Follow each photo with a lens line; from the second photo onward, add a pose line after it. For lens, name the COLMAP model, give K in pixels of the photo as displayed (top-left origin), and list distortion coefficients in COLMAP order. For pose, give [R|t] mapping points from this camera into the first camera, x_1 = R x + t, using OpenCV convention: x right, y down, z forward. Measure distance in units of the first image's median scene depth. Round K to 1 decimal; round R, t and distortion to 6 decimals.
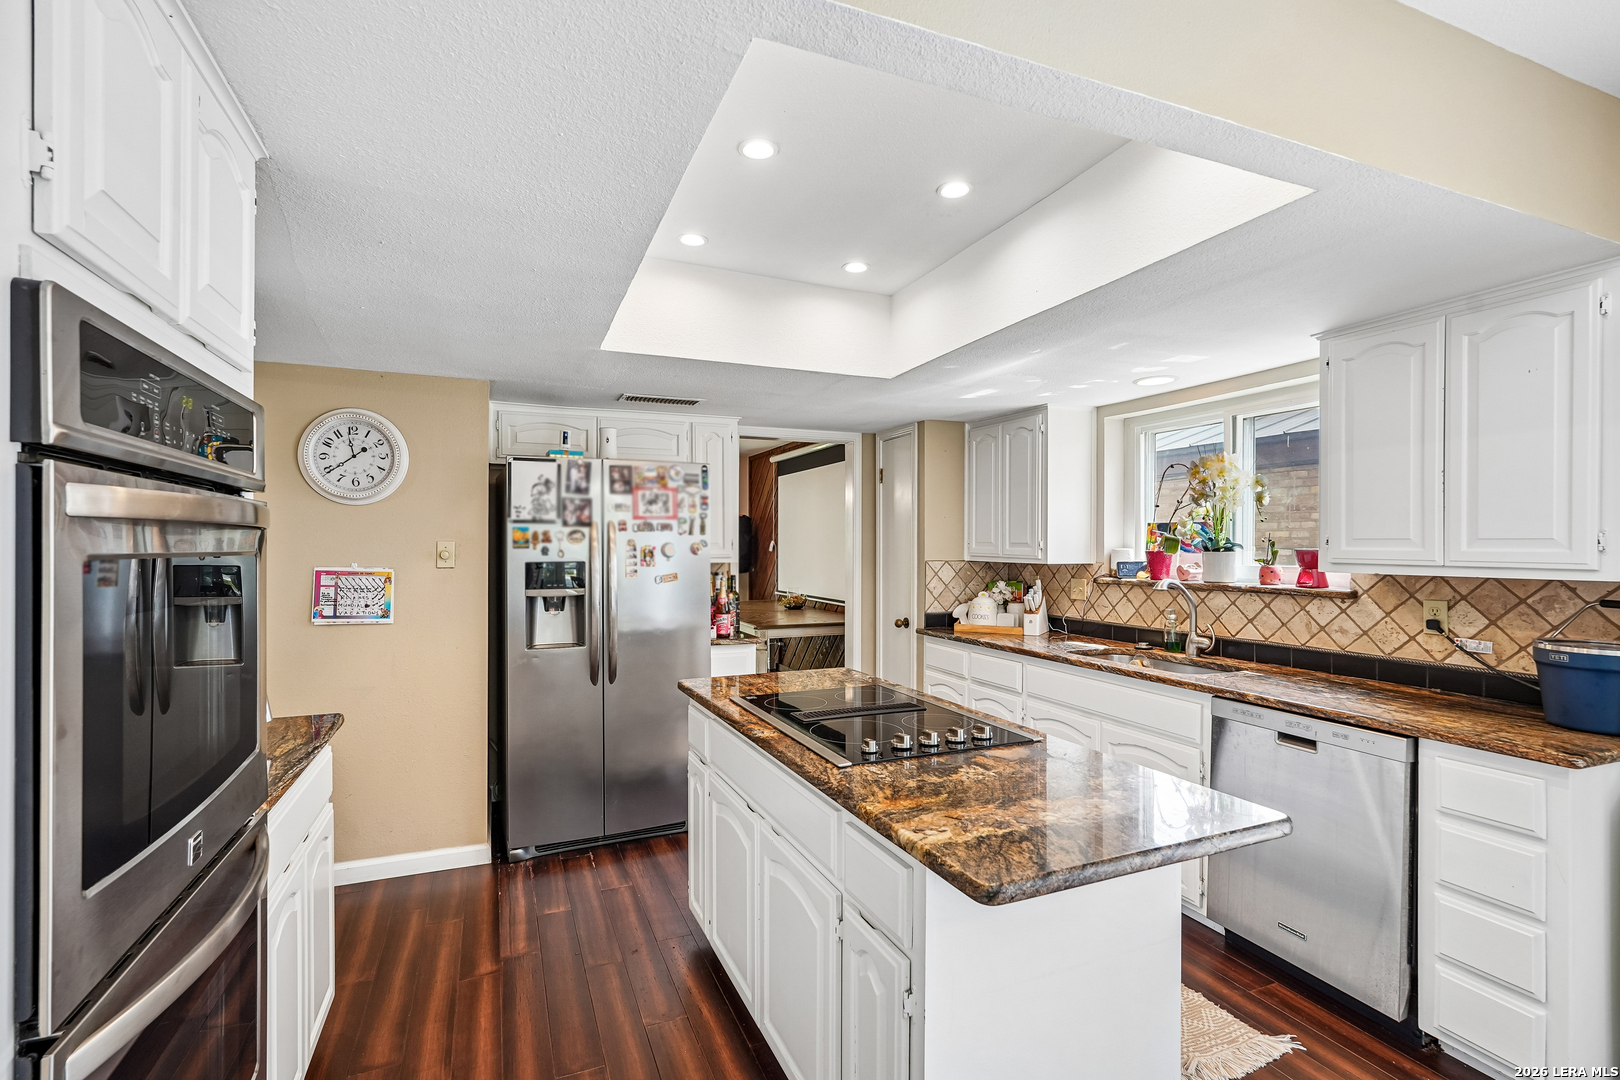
lens RADIAL K [[737.1, 0, 802.0], [0, 737.1, 534.2], [0, 0, 1]] dist [-0.018376, 0.011532]
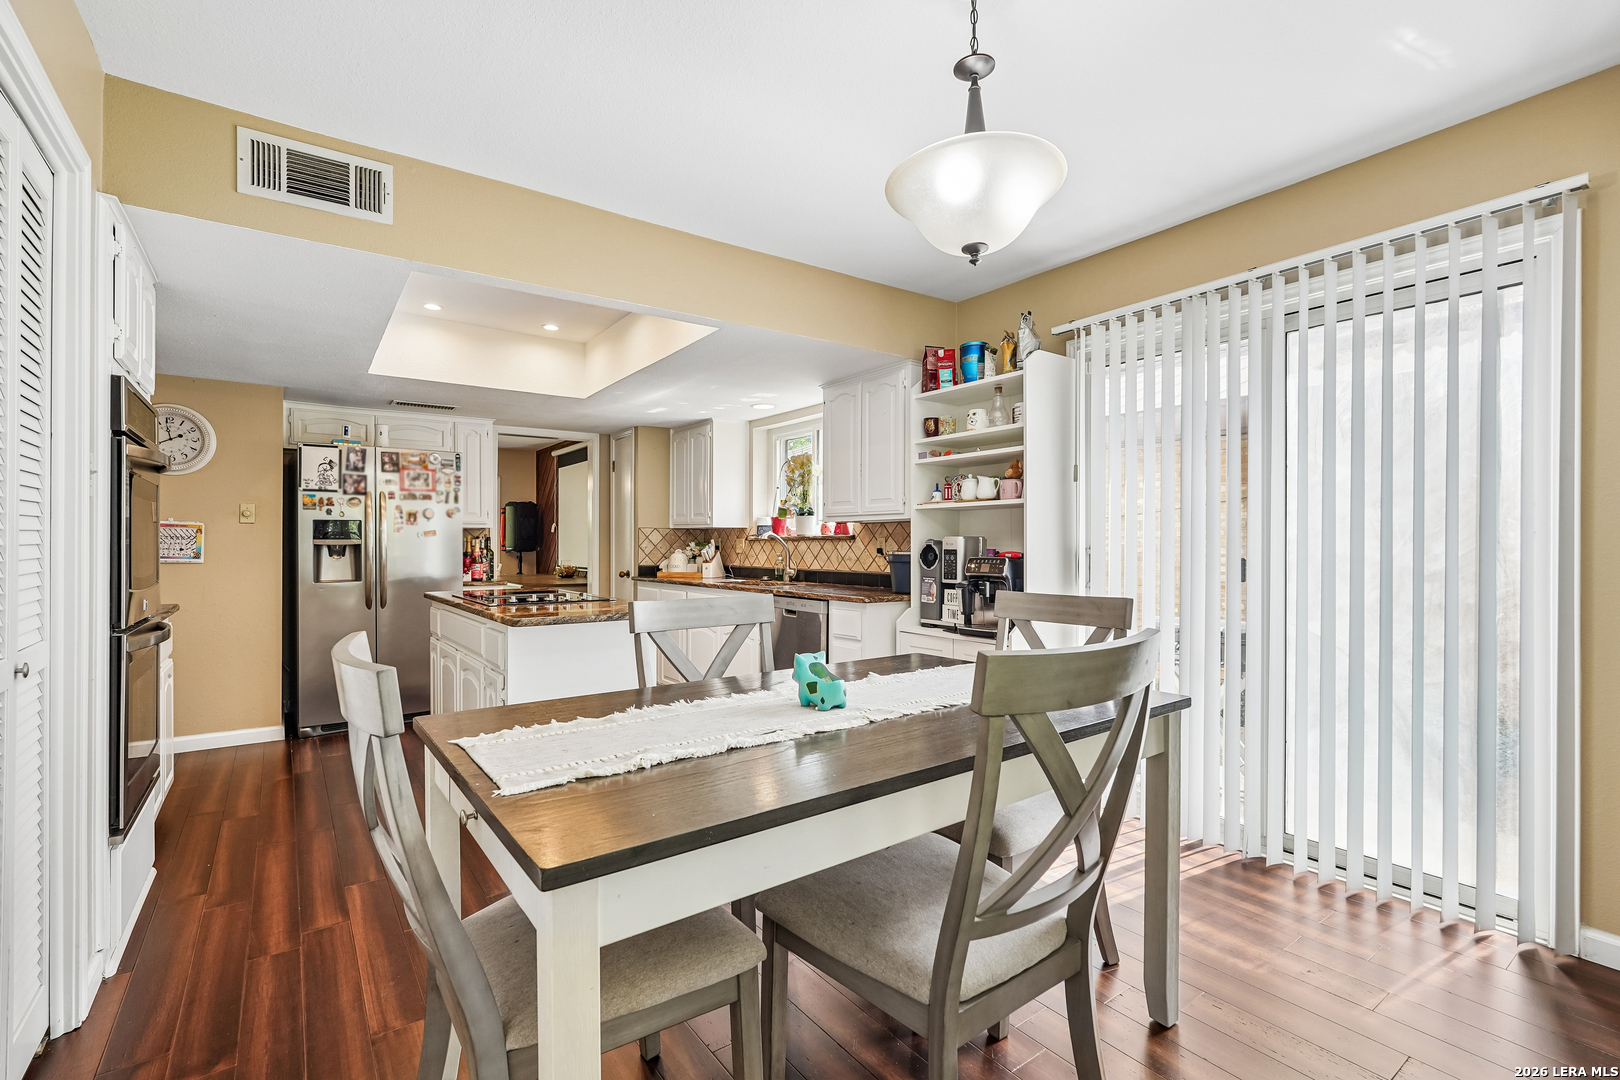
lens RADIAL K [[727.0, 0, 800.5], [0, 727.0, 533.8], [0, 0, 1]] dist [-0.009864, 0.005660]
pose [[0.974539, 0.000839, 0.224216, 0.206483], [-0.001026, 0.999999, 0.000715, 0.060714], [-0.224215, -0.000927, 0.974539, -0.520864]]
